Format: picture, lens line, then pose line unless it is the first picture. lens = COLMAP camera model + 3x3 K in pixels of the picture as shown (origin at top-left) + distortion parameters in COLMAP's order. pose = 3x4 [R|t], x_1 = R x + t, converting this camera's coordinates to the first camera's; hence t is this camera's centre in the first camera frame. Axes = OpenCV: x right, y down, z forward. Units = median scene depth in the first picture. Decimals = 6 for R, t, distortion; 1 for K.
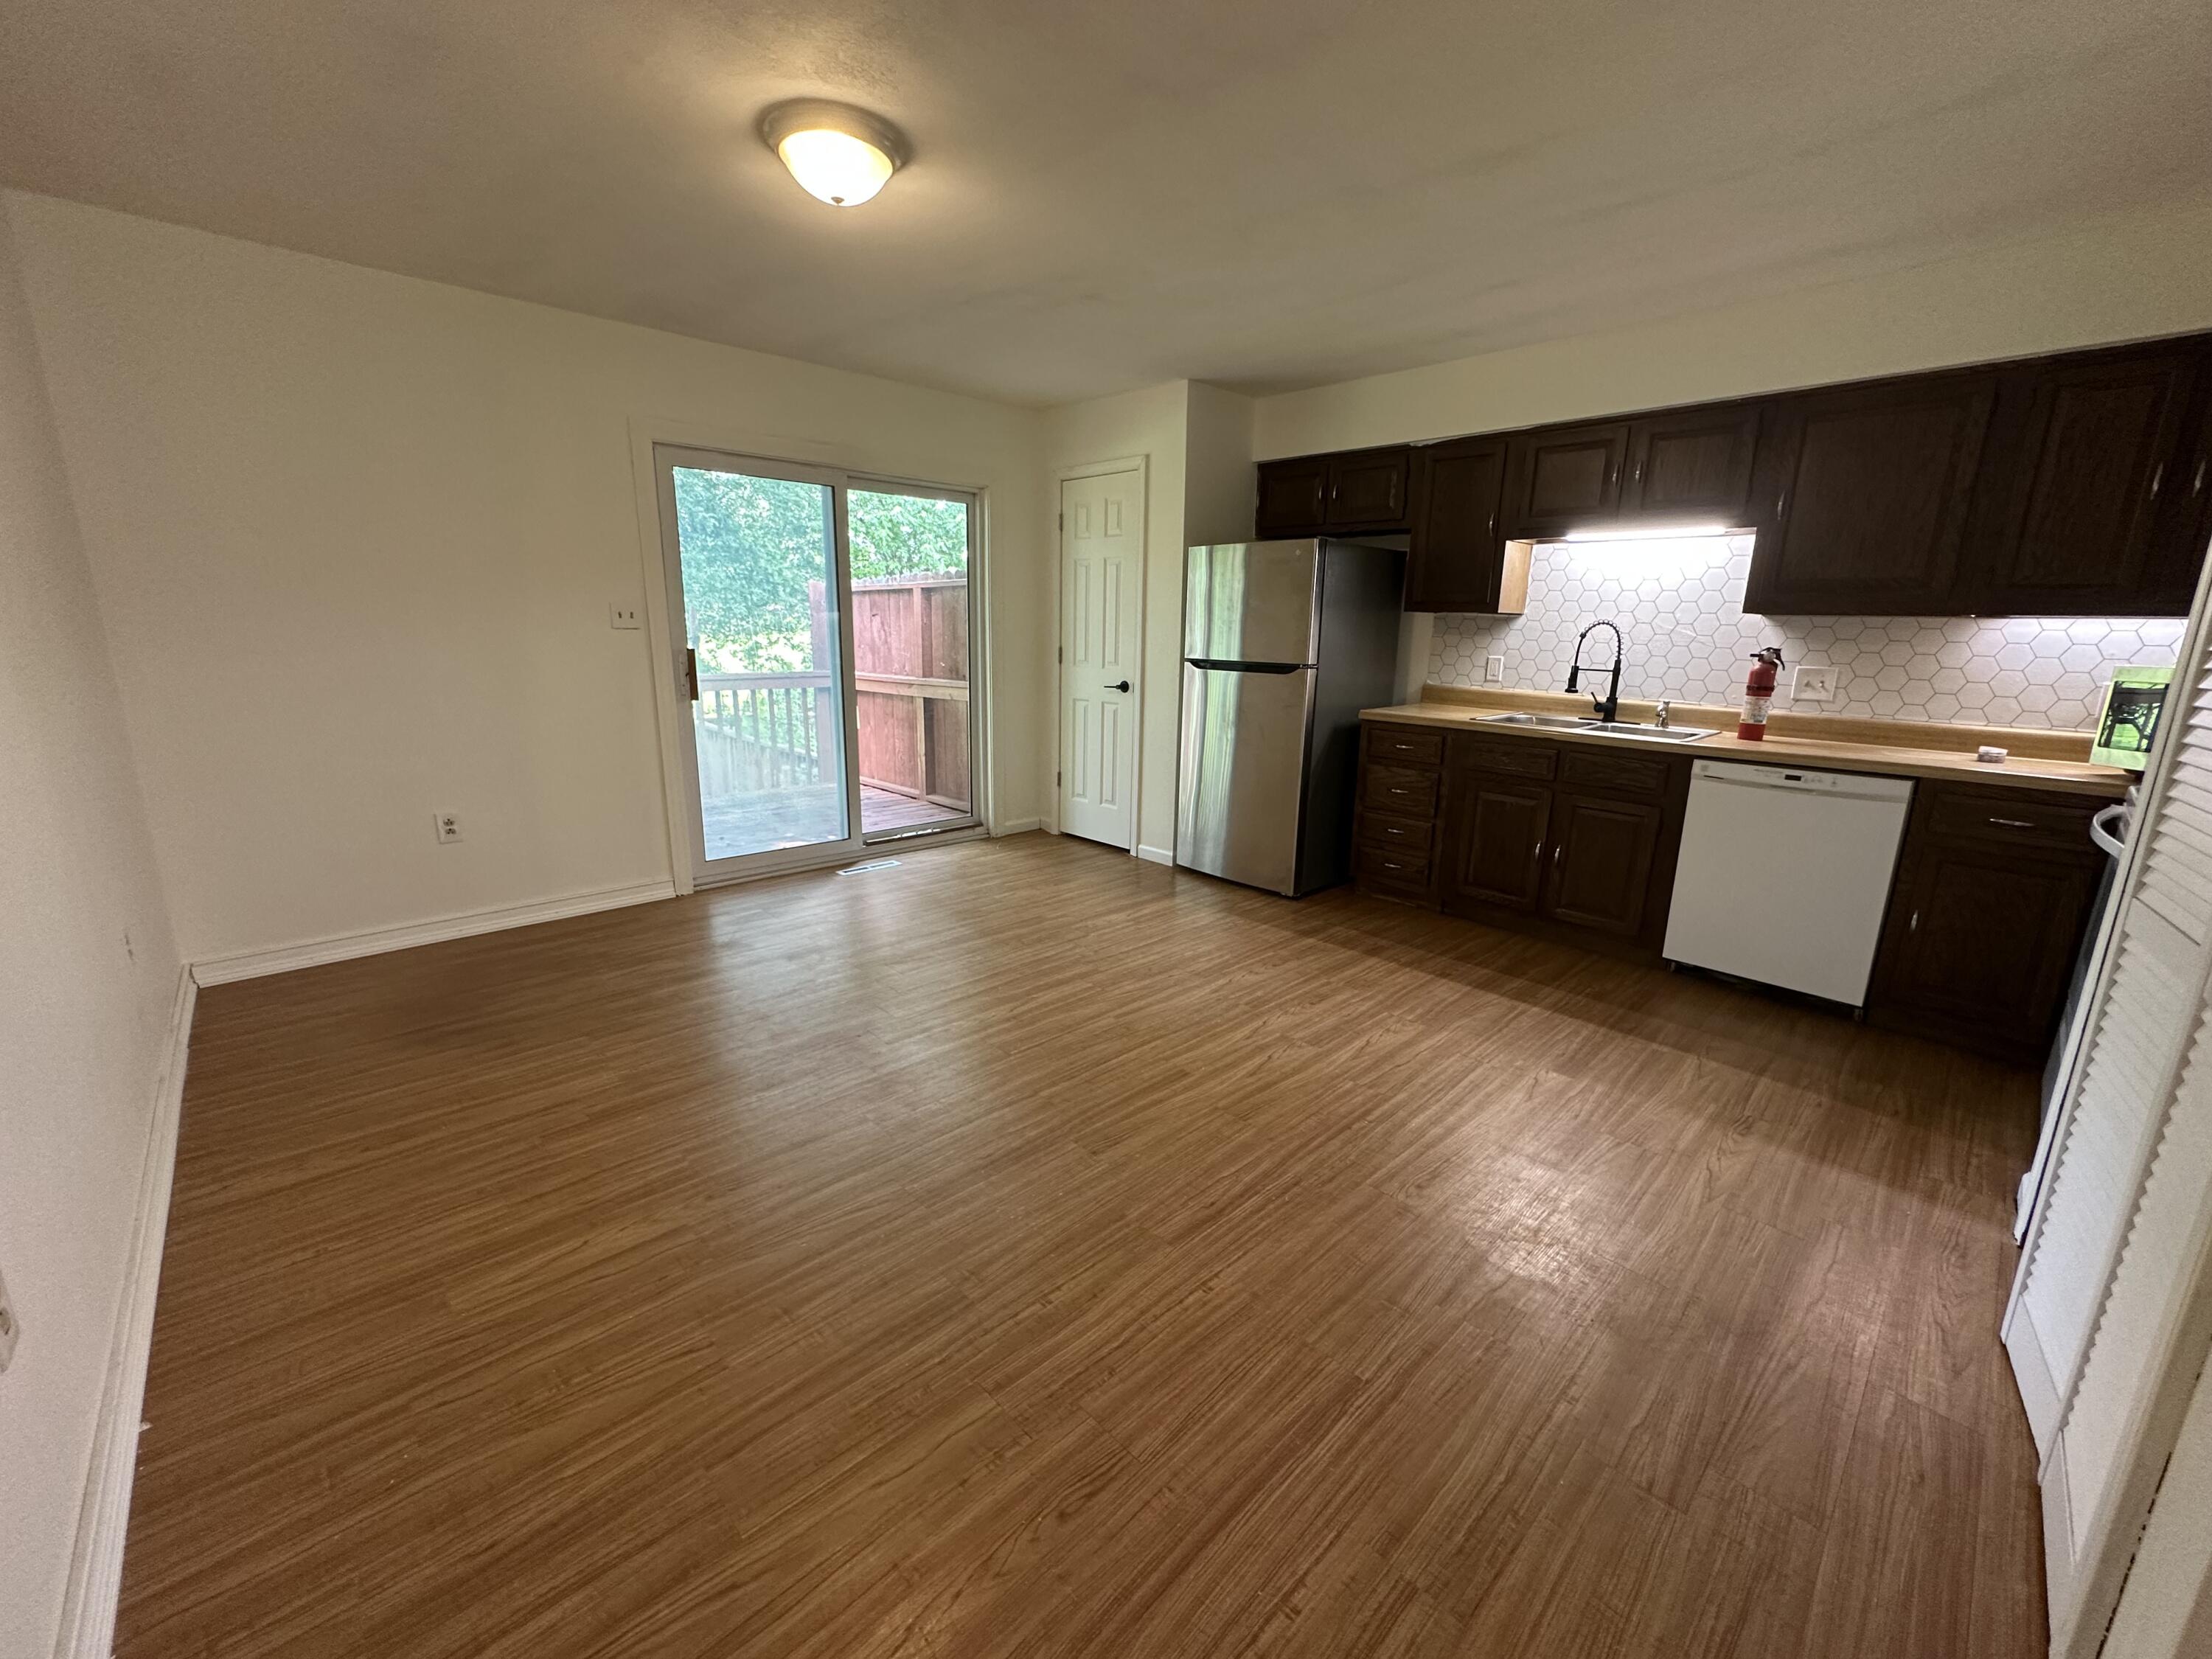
lens RADIAL K [[882.5, 0, 1106.5], [0, 882.5, 826.7], [0, 0, 1]] dist [-0.001765, 0.000199]
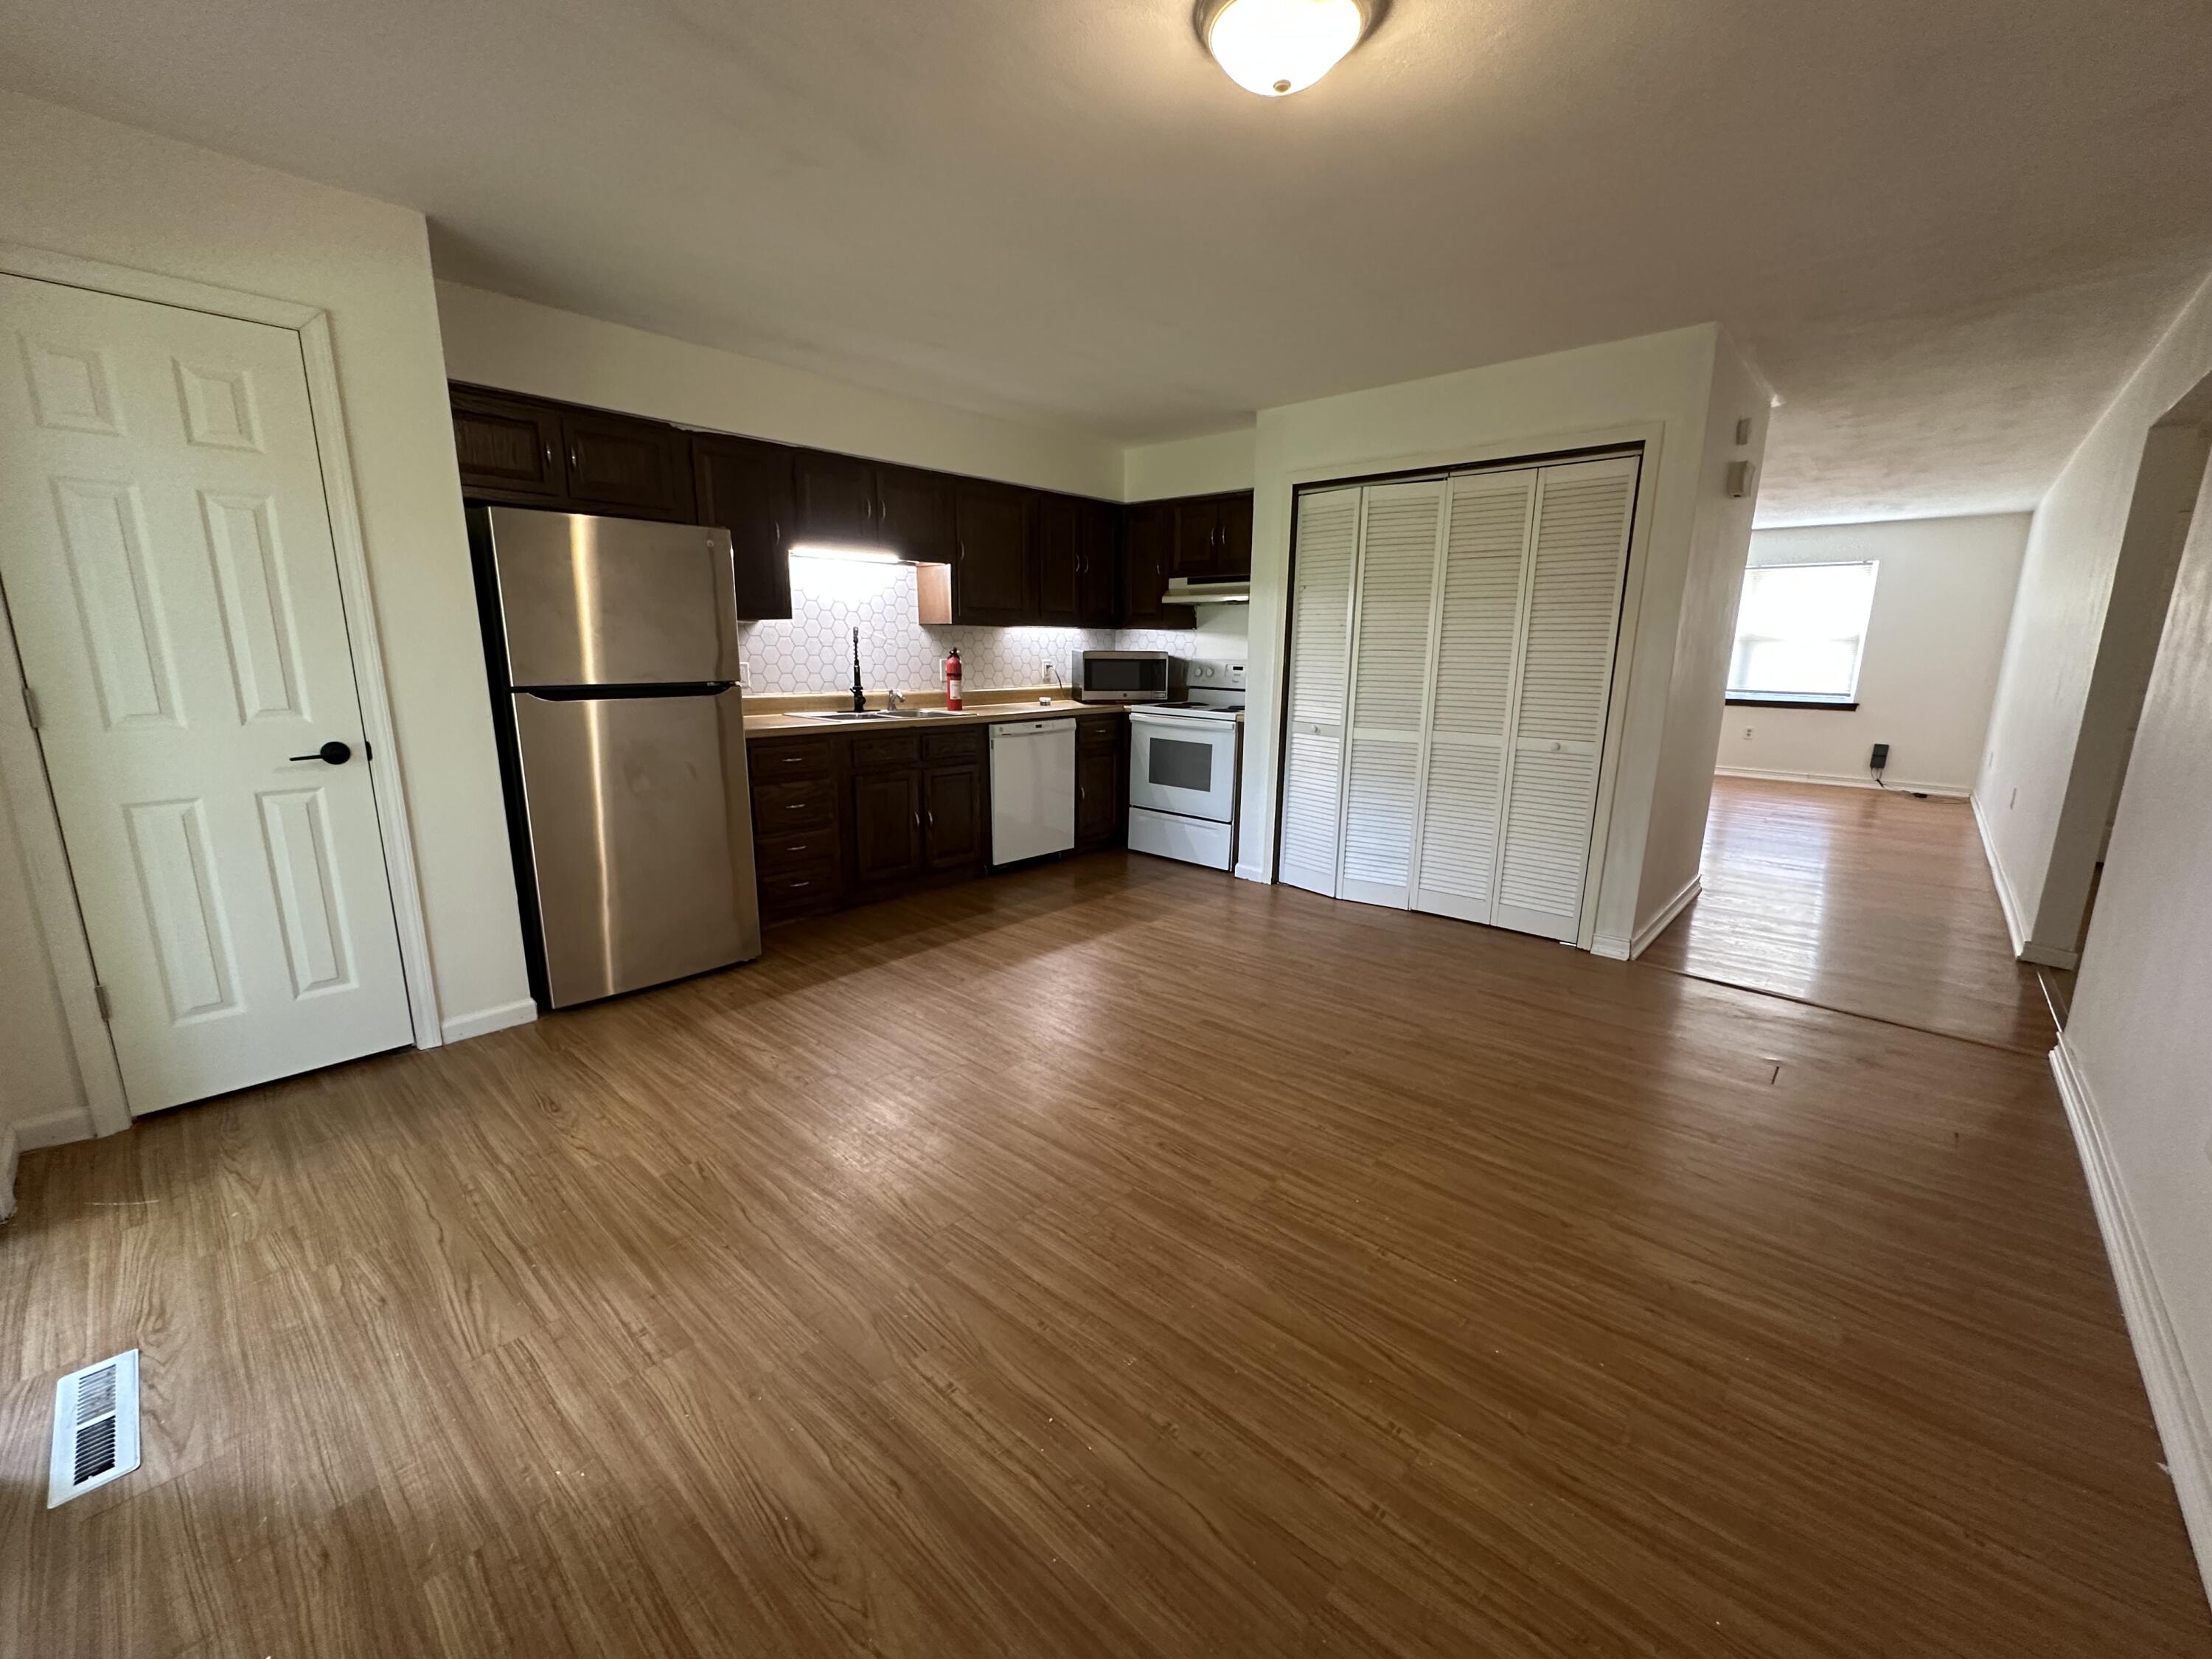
lens RADIAL K [[883.8, 0, 1106.9], [0, 883.8, 824.9], [0, 0, 1]] dist [-0.001226, -0.000031]
pose [[-0.070893, -0.219361, 0.973065, -0.757415], [0.214647, 0.949310, 0.229644, -0.203484], [-0.974115, 0.225146, -0.020214, 0.841737]]
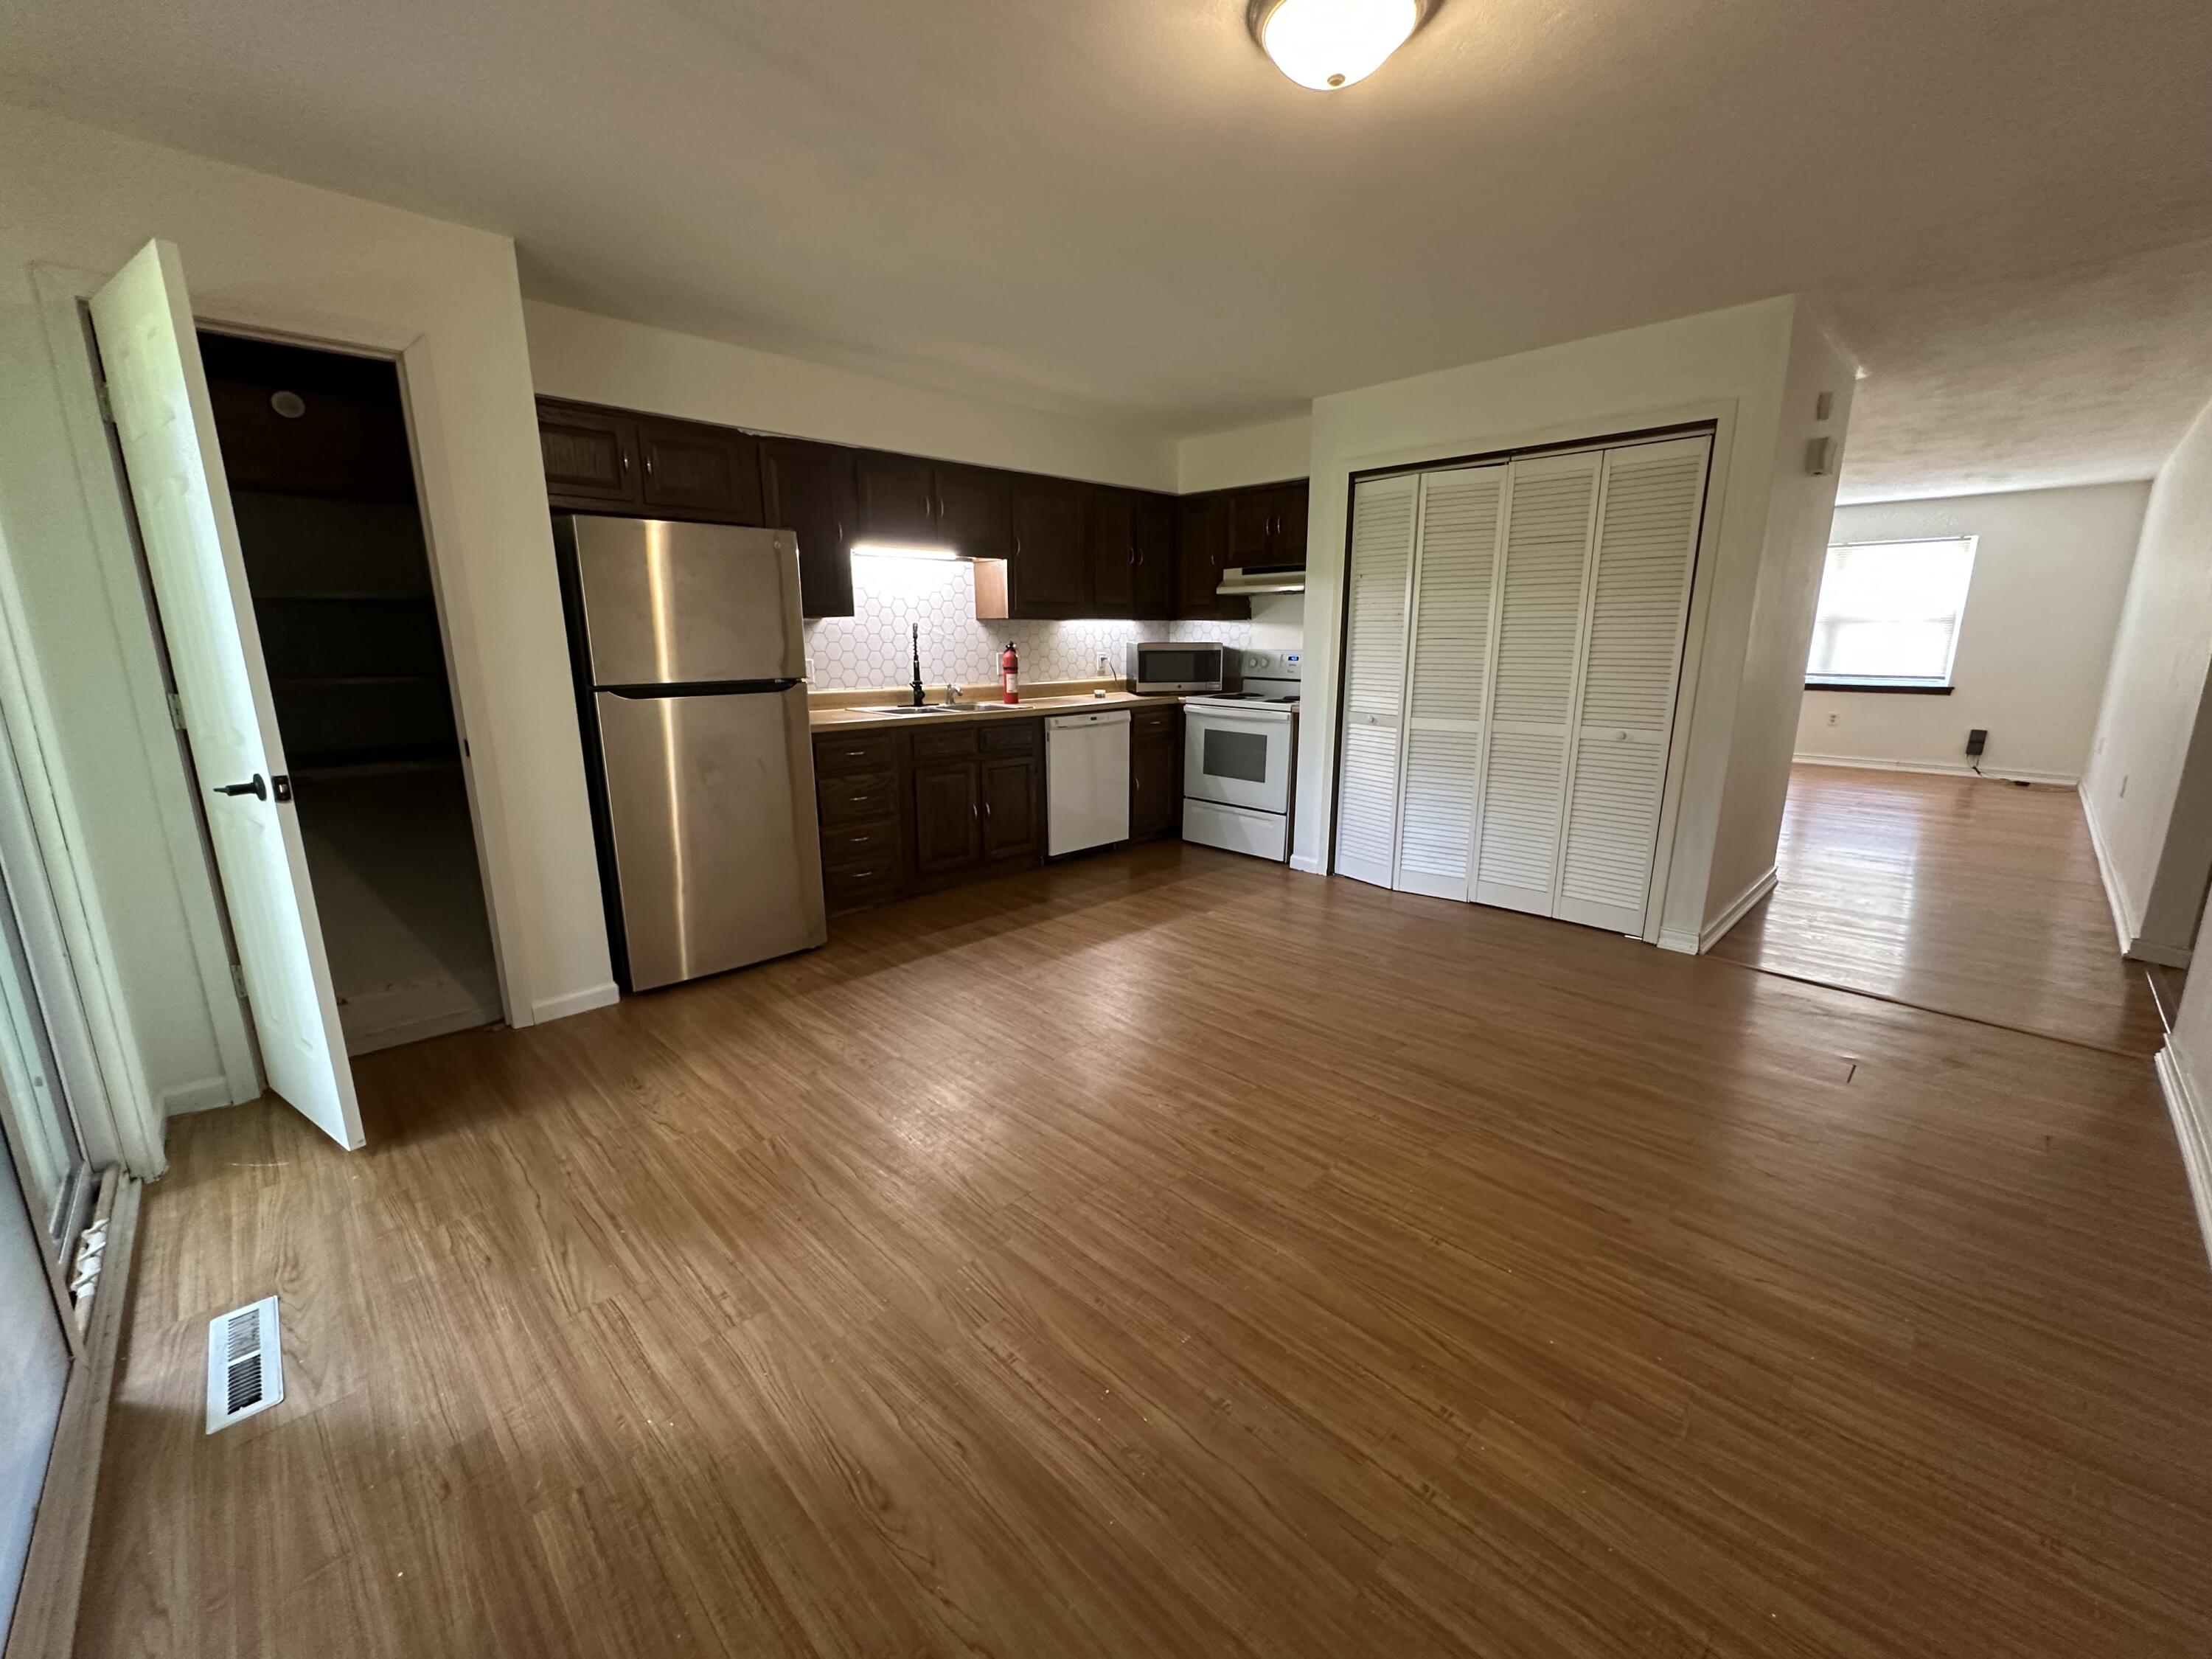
lens RADIAL K [[882.5, 0, 1106.5], [0, 882.5, 826.7], [0, 0, 1]] dist [-0.001765, 0.000199]
pose [[-0.010700, -0.231446, 0.972789, -0.767872], [0.229718, 0.946256, 0.227660, -0.206932], [-0.973199, 0.225903, 0.043042, 0.841789]]
